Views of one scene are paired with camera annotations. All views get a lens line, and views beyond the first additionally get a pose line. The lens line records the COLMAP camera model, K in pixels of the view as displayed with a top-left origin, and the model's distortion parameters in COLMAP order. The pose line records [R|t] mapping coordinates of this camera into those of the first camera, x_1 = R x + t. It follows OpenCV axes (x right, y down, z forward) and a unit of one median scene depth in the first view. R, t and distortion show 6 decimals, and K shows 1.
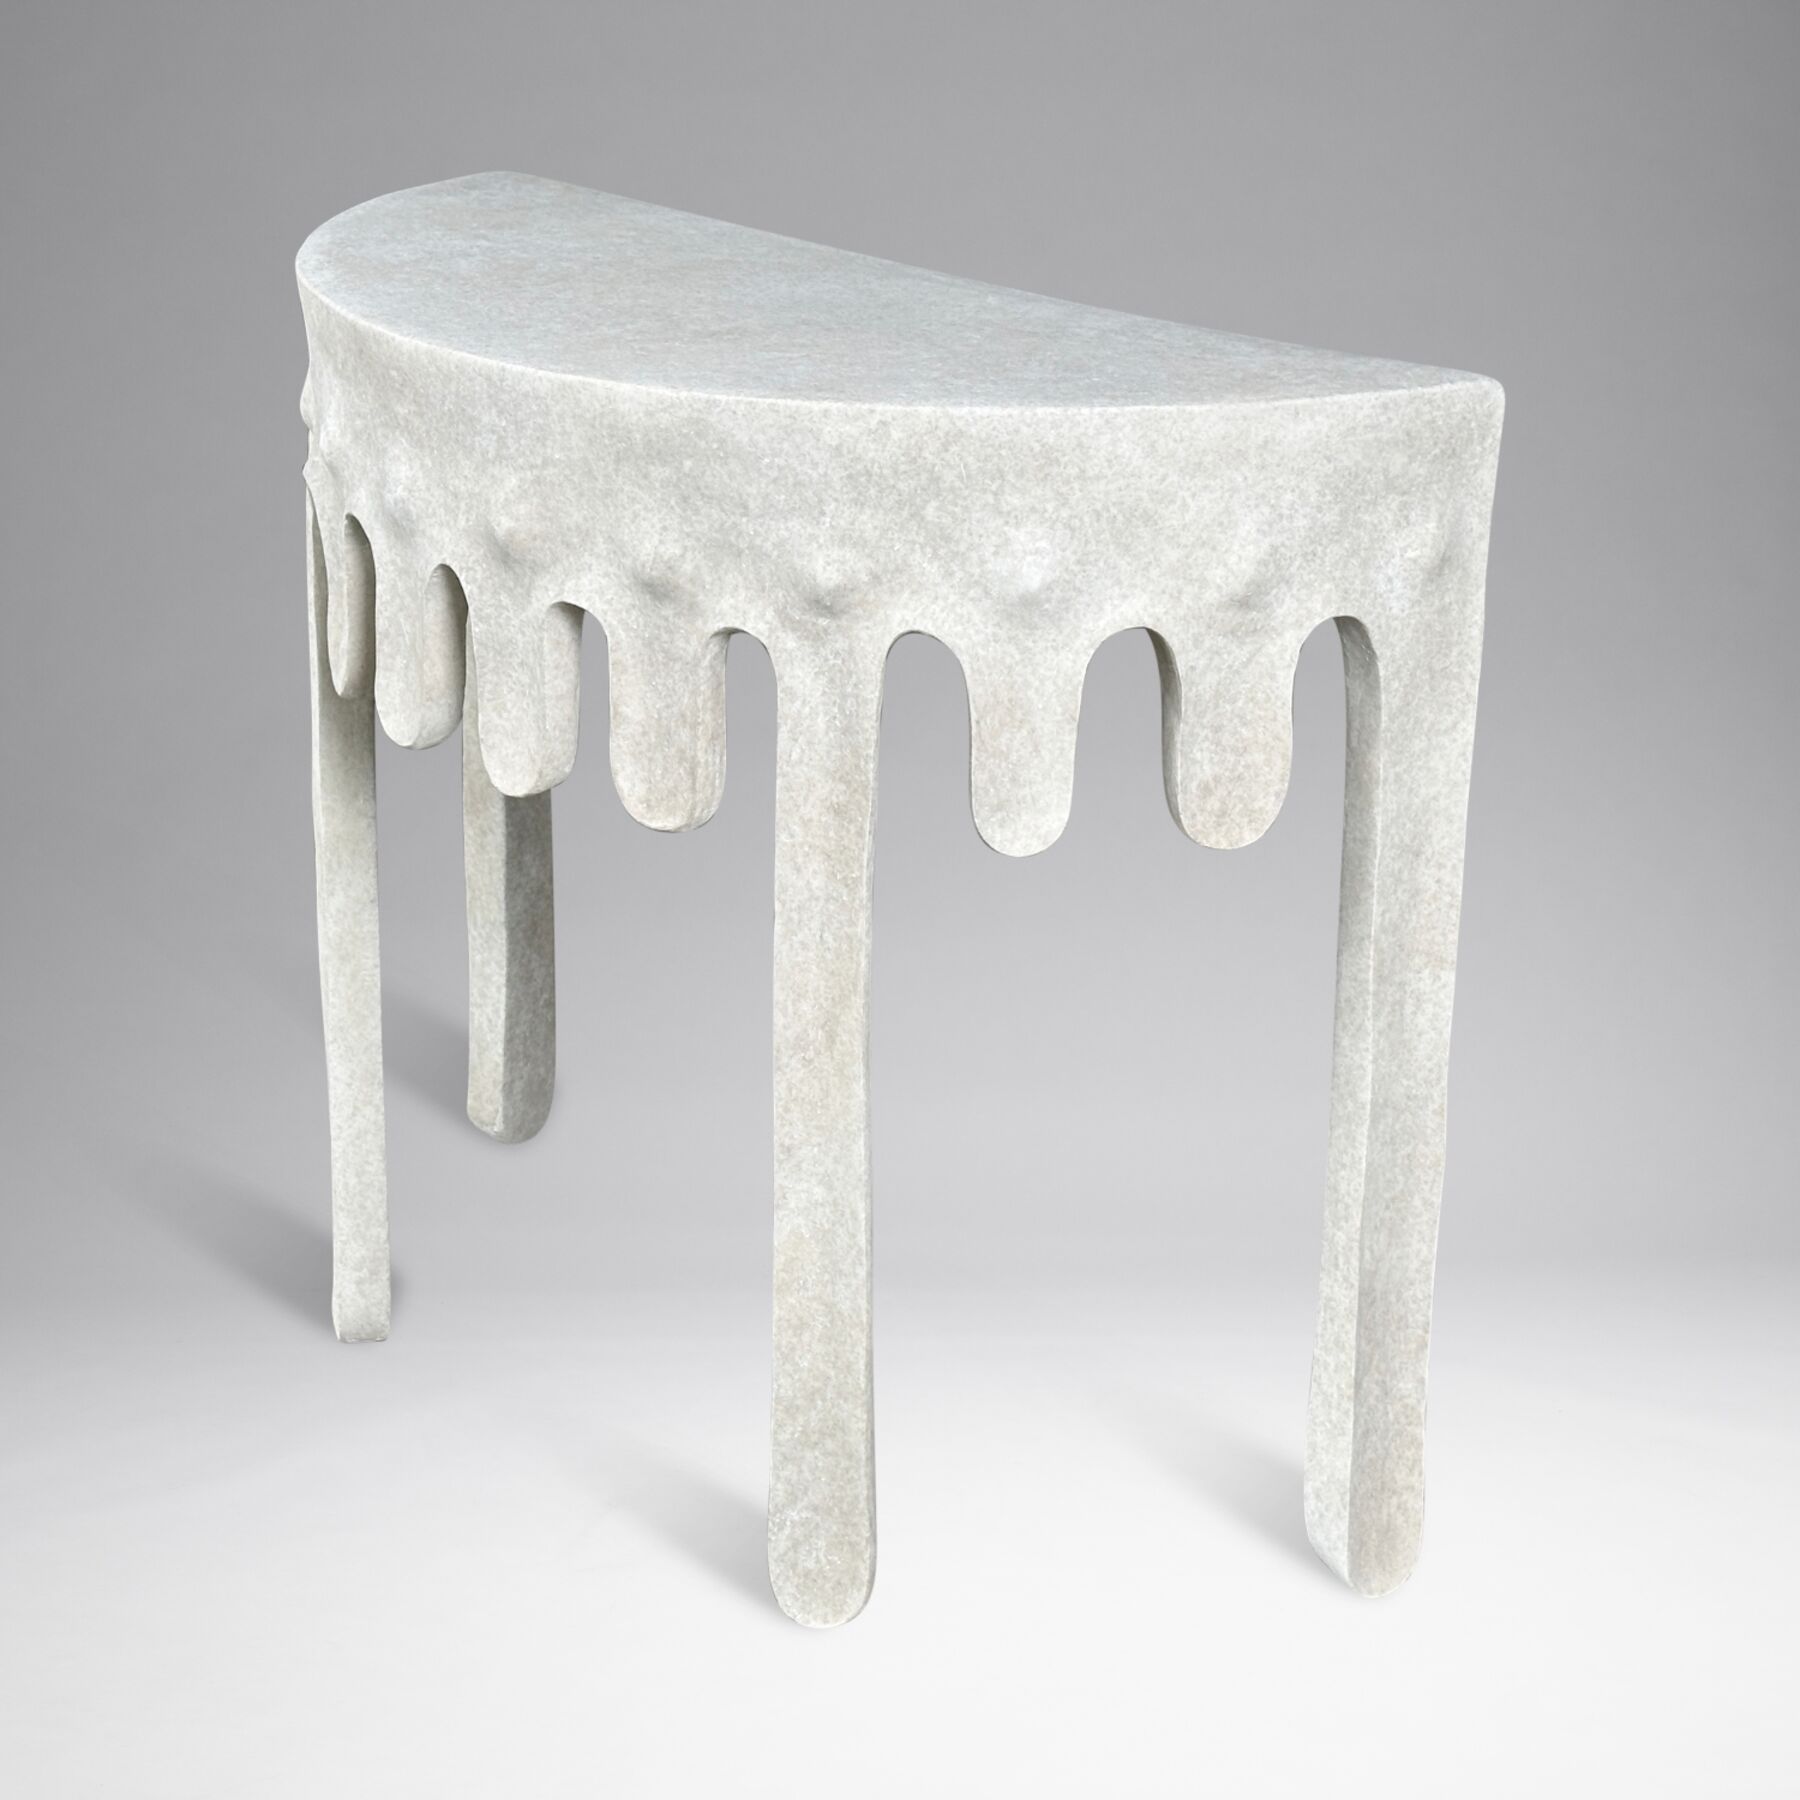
lens RADIAL K [[3302.1, 0, 783.6], [0, 3302.1, 921.7], [0, 0, 1]] dist [0.153318, 0.000000]
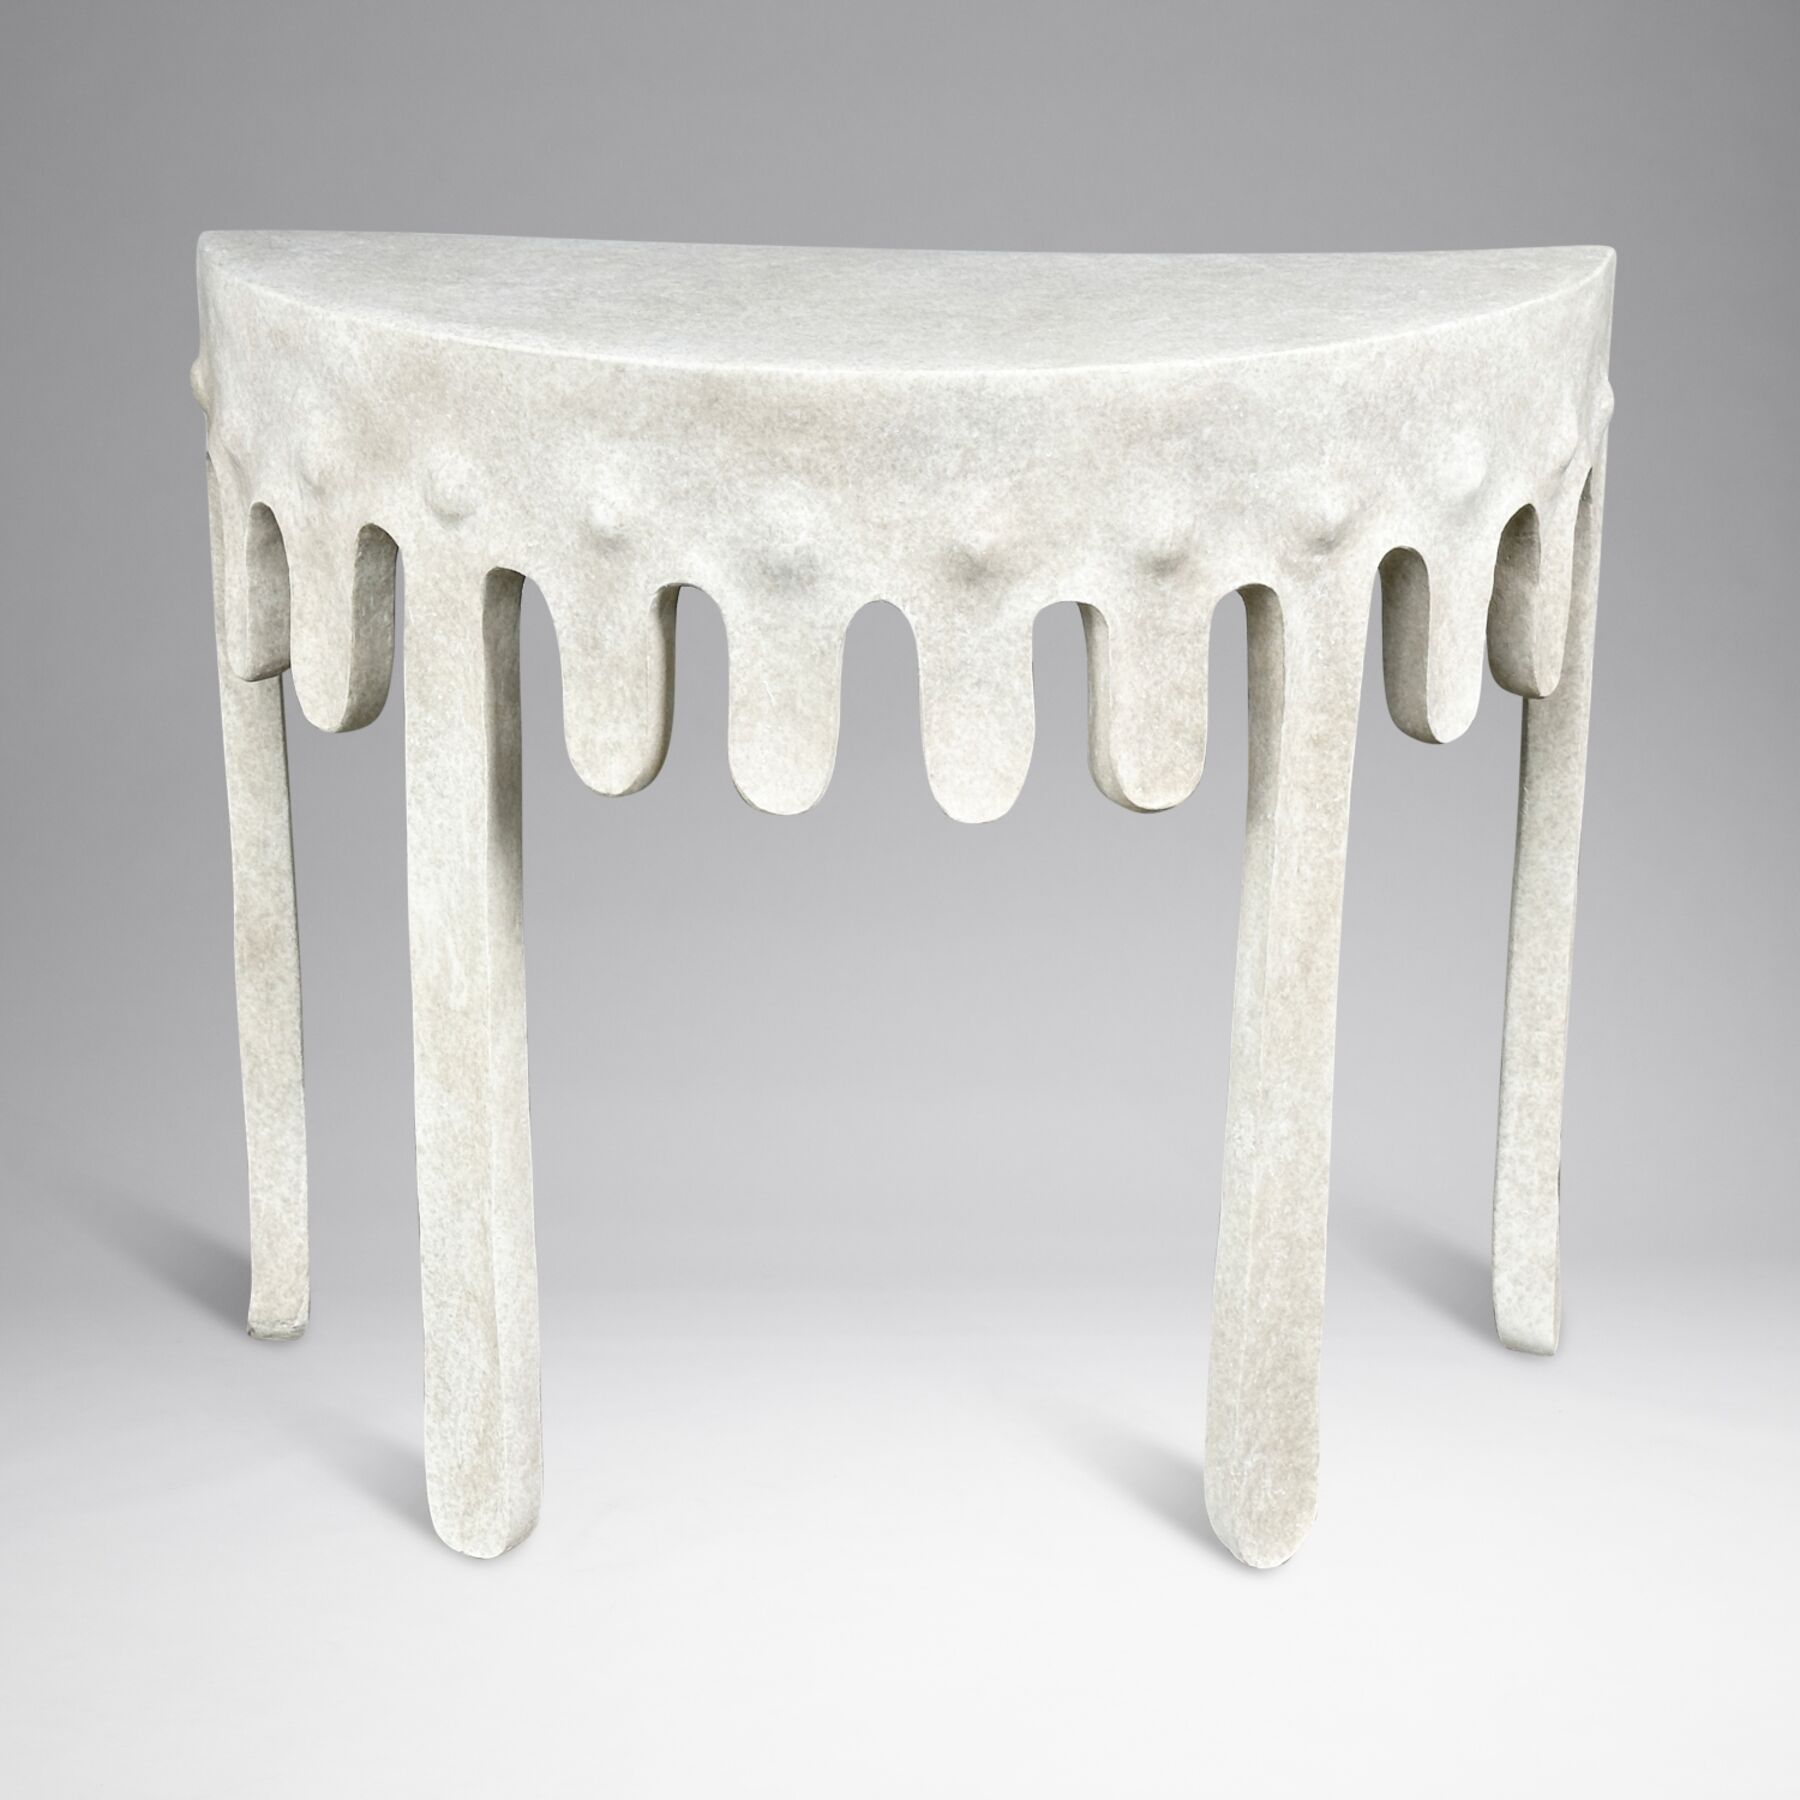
lens RADIAL K [[3593.6, 0, 860.6], [0, 3593.6, 874.5], [0, 0, 1]] dist [0.151782, 0.000000]
pose [[0.698194, -0.248879, 0.671256, -0.823706], [0.269587, 0.960009, 0.075532, -0.113971], [-0.663210, 0.128226, 0.737368, 0.267143]]
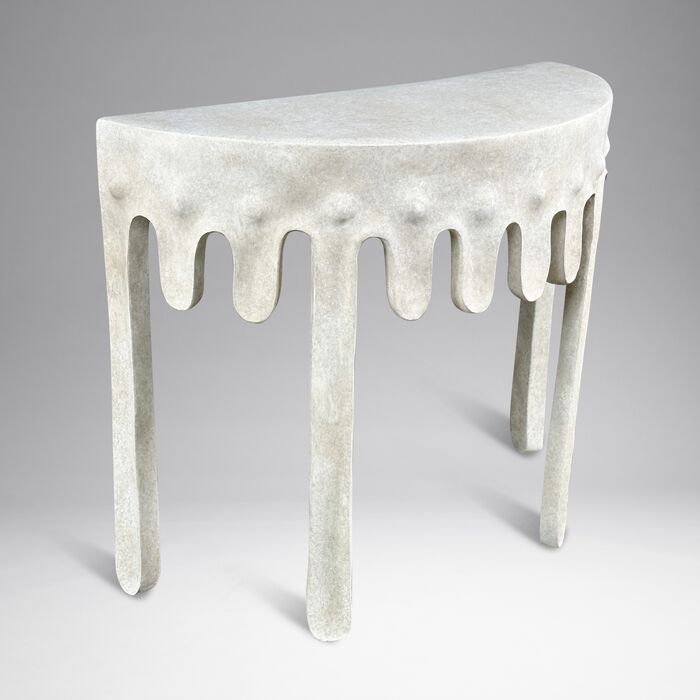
lens RADIAL K [[1284.1, 0, 306.4], [0, 1284.1, 360.5], [0, 0, 1]] dist [0.153318, 0.000000]
pose [[0.123103, -0.383879, 0.915141, -1.040972], [0.363742, 0.875432, 0.318292, -0.381561], [-0.923329, 0.293693, 0.247401, 0.952836]]
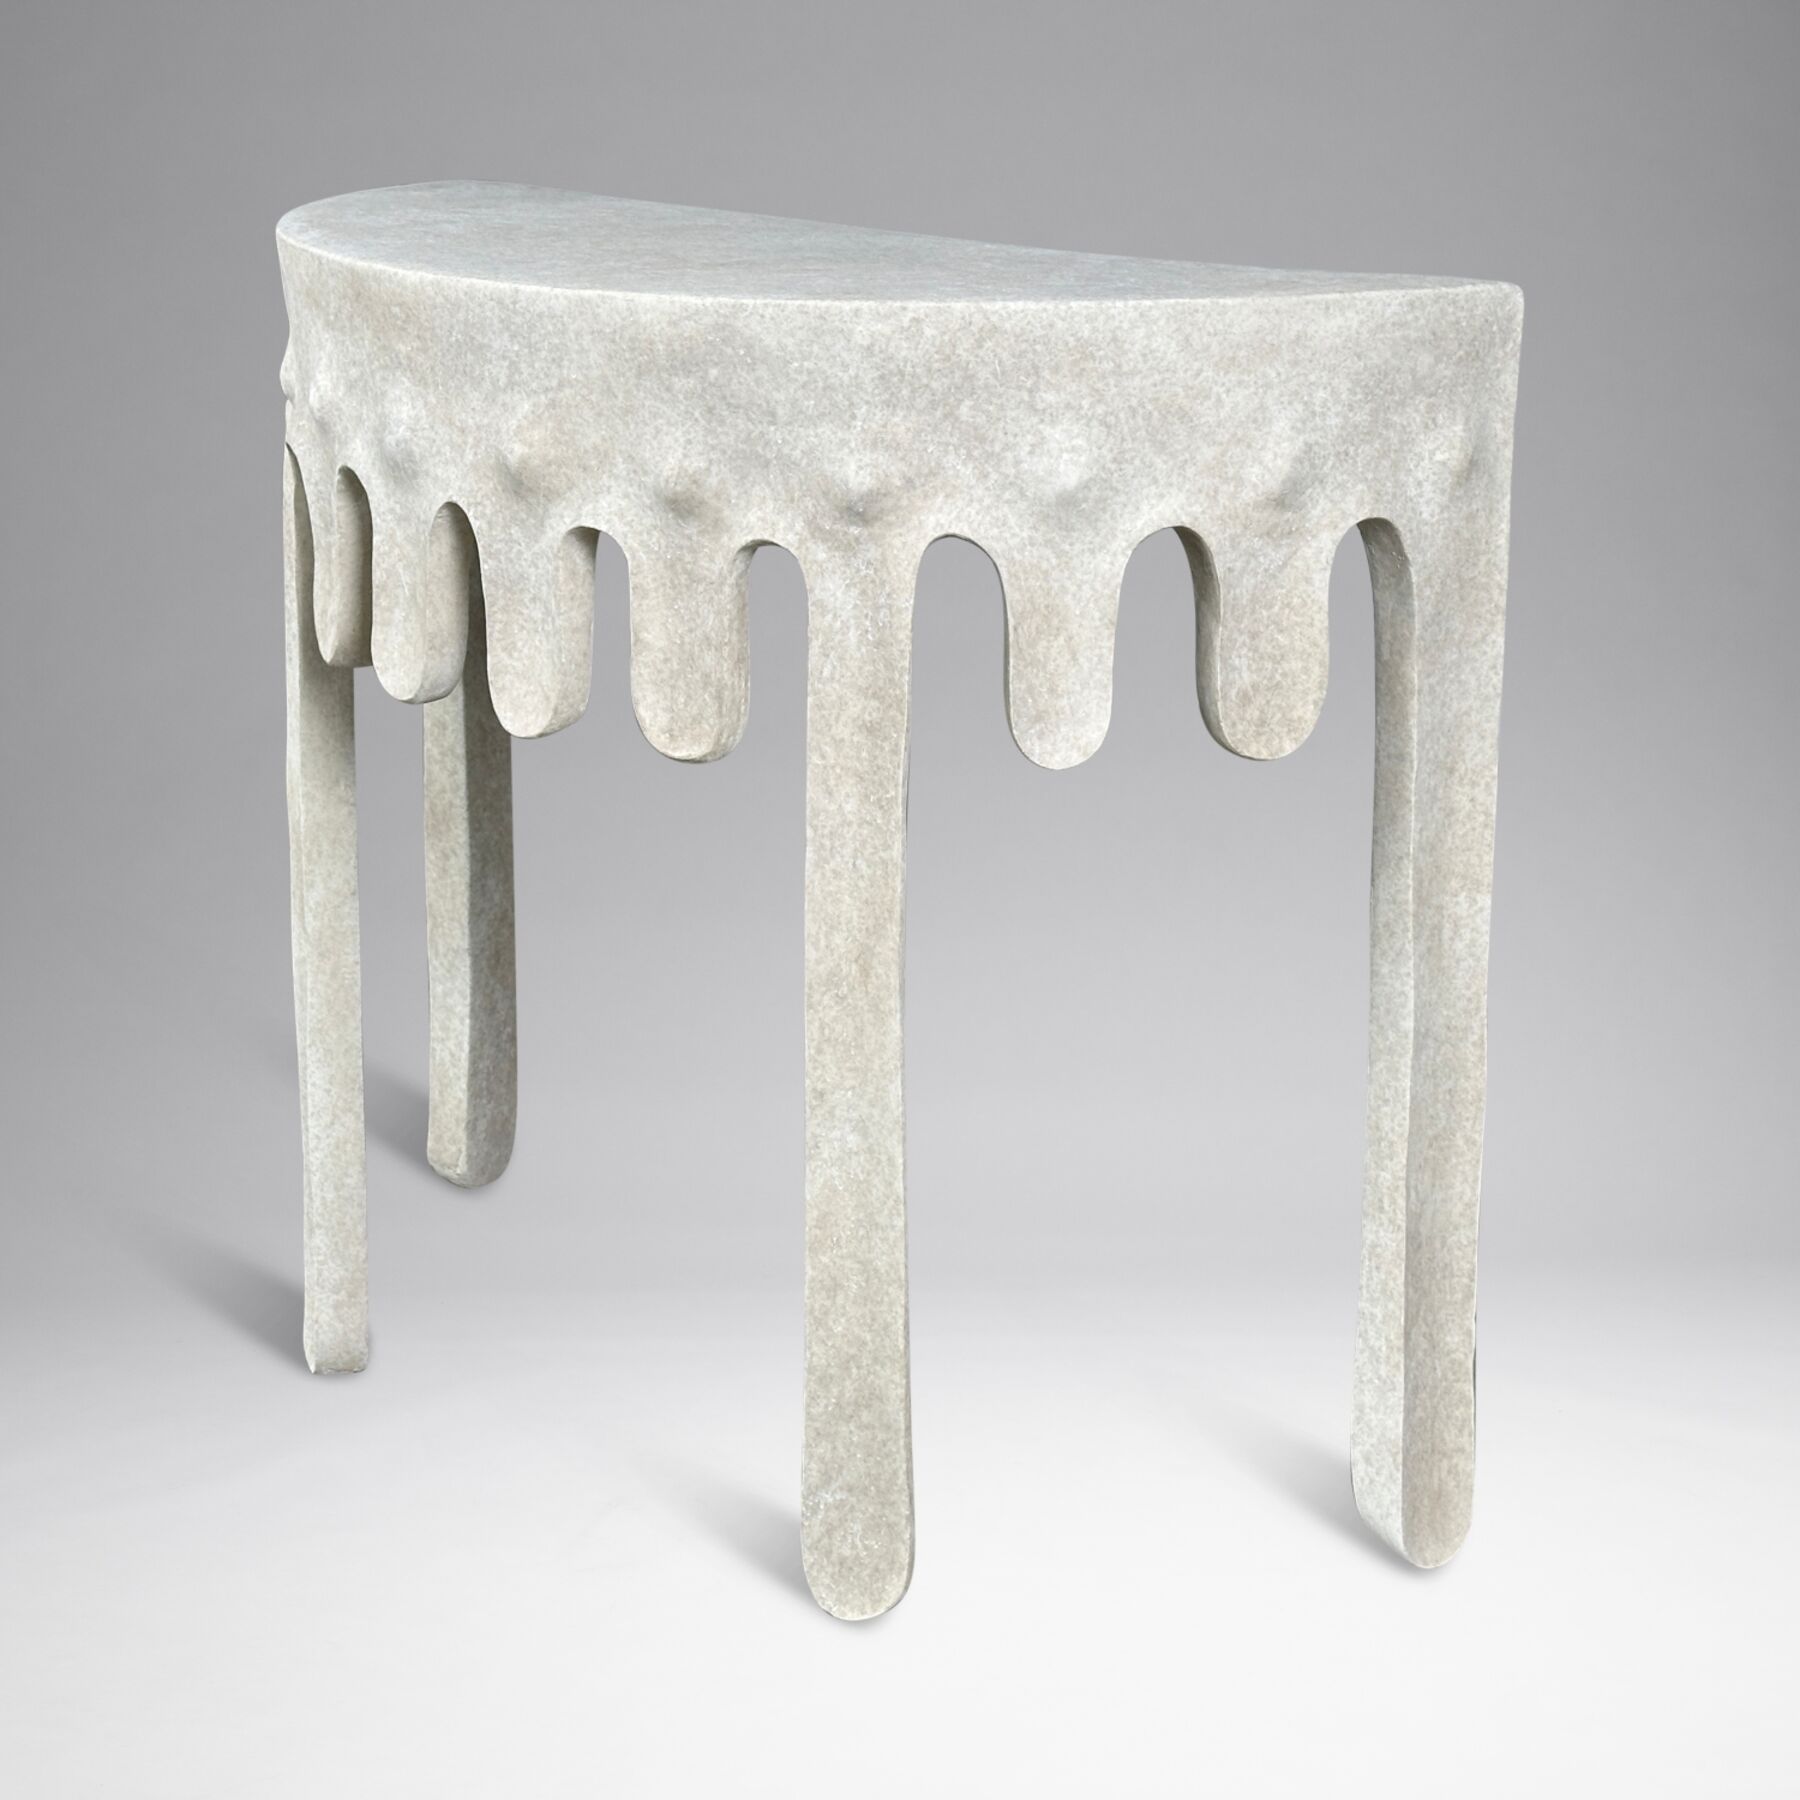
lens RADIAL K [[3302.1, 0, 829.6], [0, 3302.1, 808.8], [0, 0, 1]] dist [0.153318, 0.000000]
pose [[0.997198, -0.022895, 0.071222, -0.063923], [0.030625, 0.993526, -0.109398, 0.093461], [-0.068257, 0.111273, 0.991443, 0.037342]]
